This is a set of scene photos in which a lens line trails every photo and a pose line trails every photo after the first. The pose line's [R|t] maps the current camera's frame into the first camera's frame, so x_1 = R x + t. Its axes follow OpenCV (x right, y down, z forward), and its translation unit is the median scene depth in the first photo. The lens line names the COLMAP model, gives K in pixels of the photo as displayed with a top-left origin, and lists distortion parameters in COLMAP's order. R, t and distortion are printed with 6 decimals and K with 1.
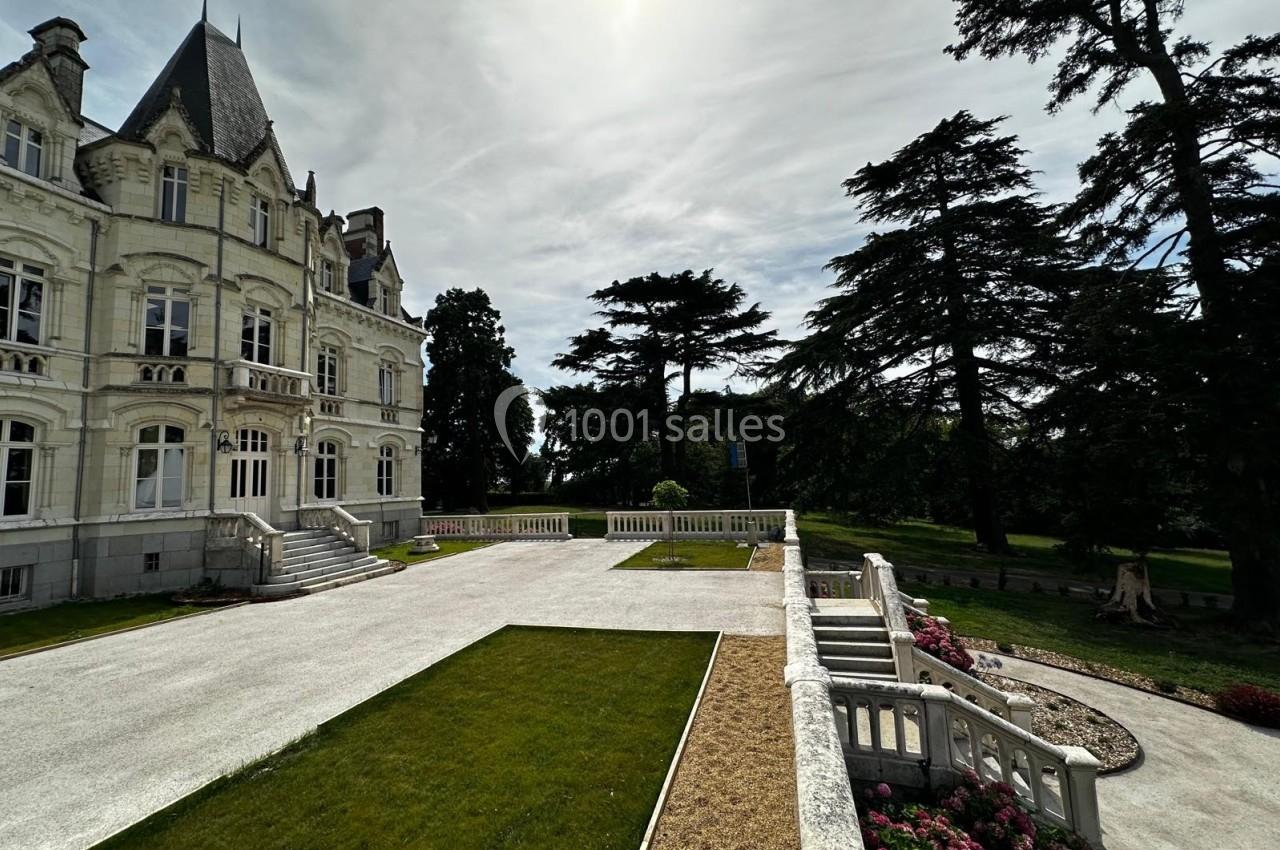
lens RADIAL K [[513.7, 0, 637.5], [0, 513.7, 418.3], [0, 0, 1]] dist [-0.001551, -0.000229]
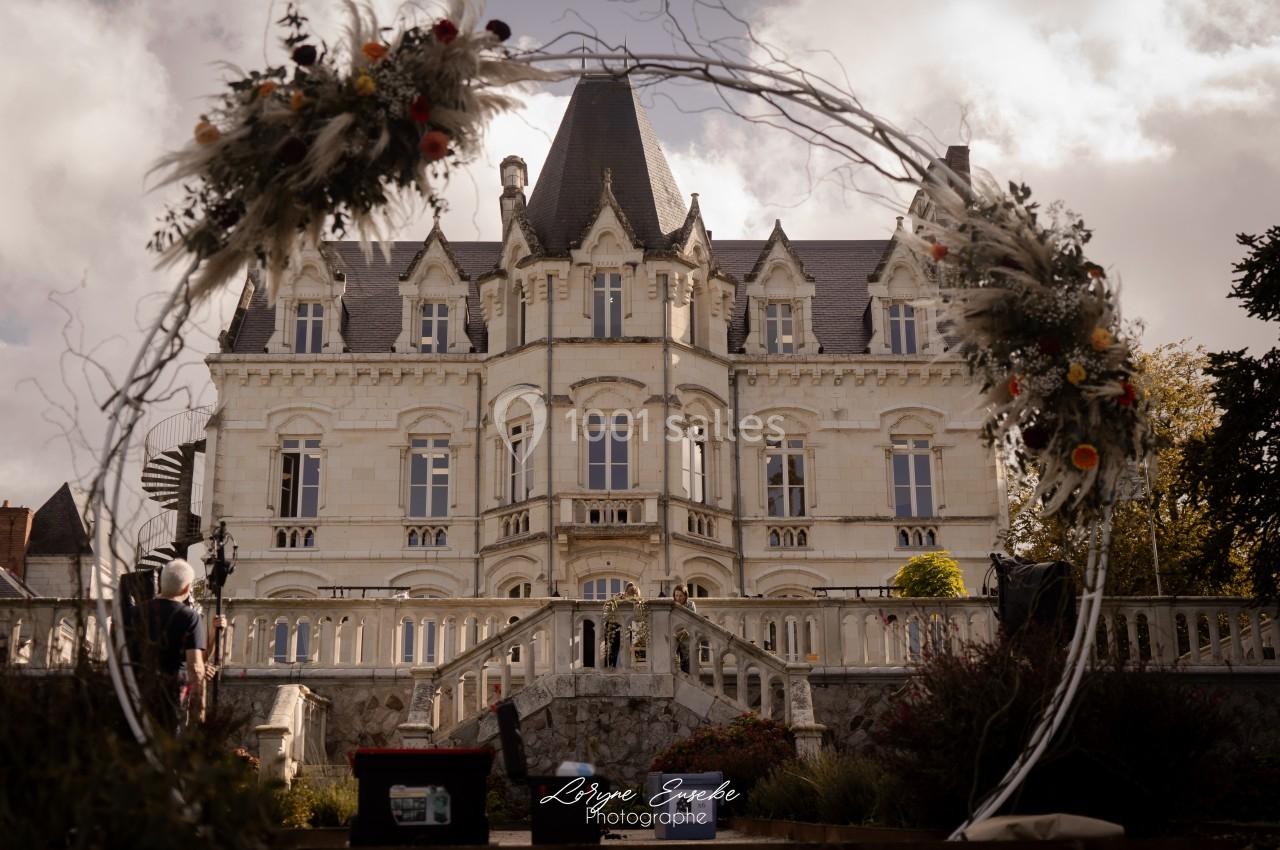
lens RADIAL K [[1682.3, 0, 652.6], [0, 1682.3, 413.3], [0, 0, 1]] dist [-0.106491, 0.000000]
pose [[0.282641, -0.243126, -0.927903, 1.562441], [0.101914, 0.969482, -0.222977, 0.334344], [0.953796, -0.031544, 0.298793, 0.335313]]
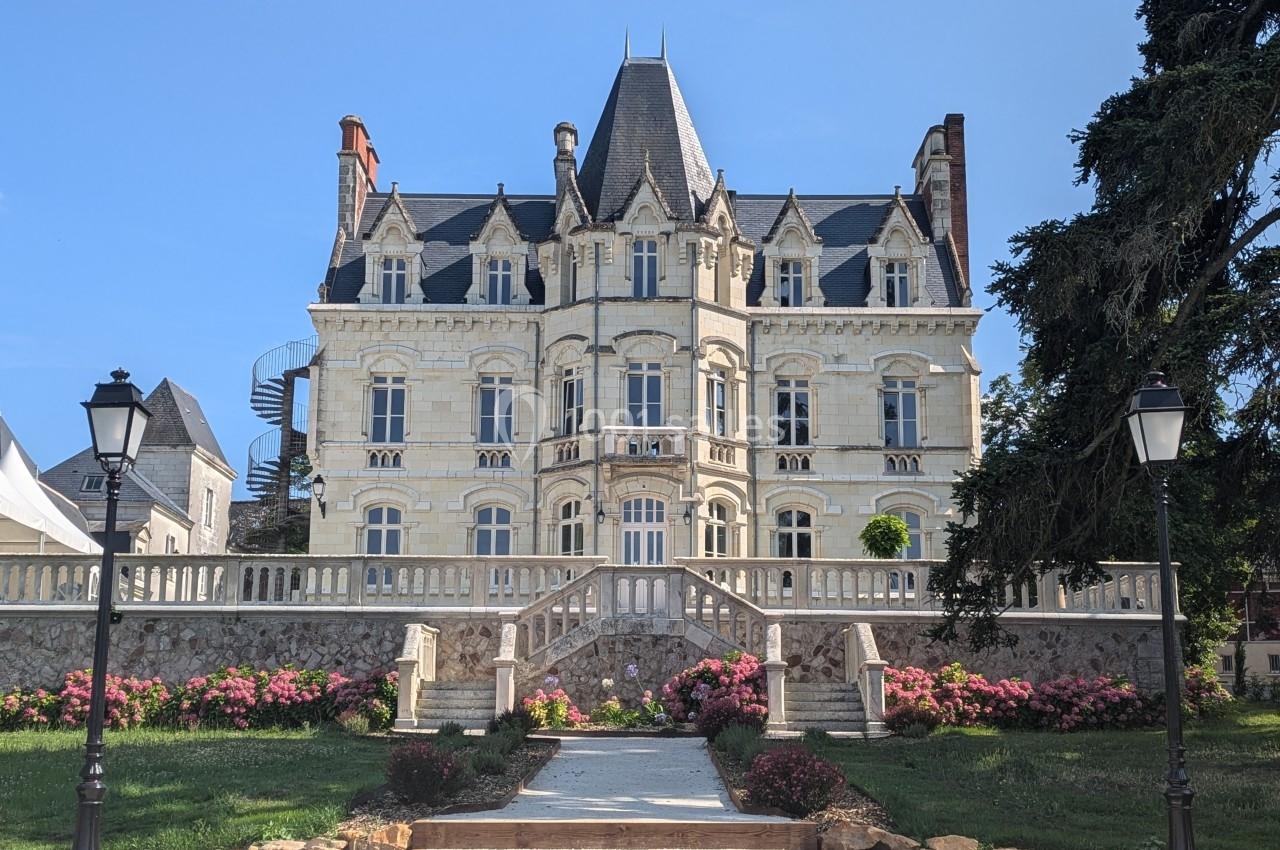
lens RADIAL K [[1682.3, 0, 641.8], [0, 1682.3, 435.1], [0, 0, 1]] dist [-0.106491, 0.000000]
pose [[0.253893, -0.137280, -0.957441, 2.072480], [0.087147, 0.989097, -0.118709, 0.259467], [0.963298, -0.053298, 0.263088, 0.218303]]
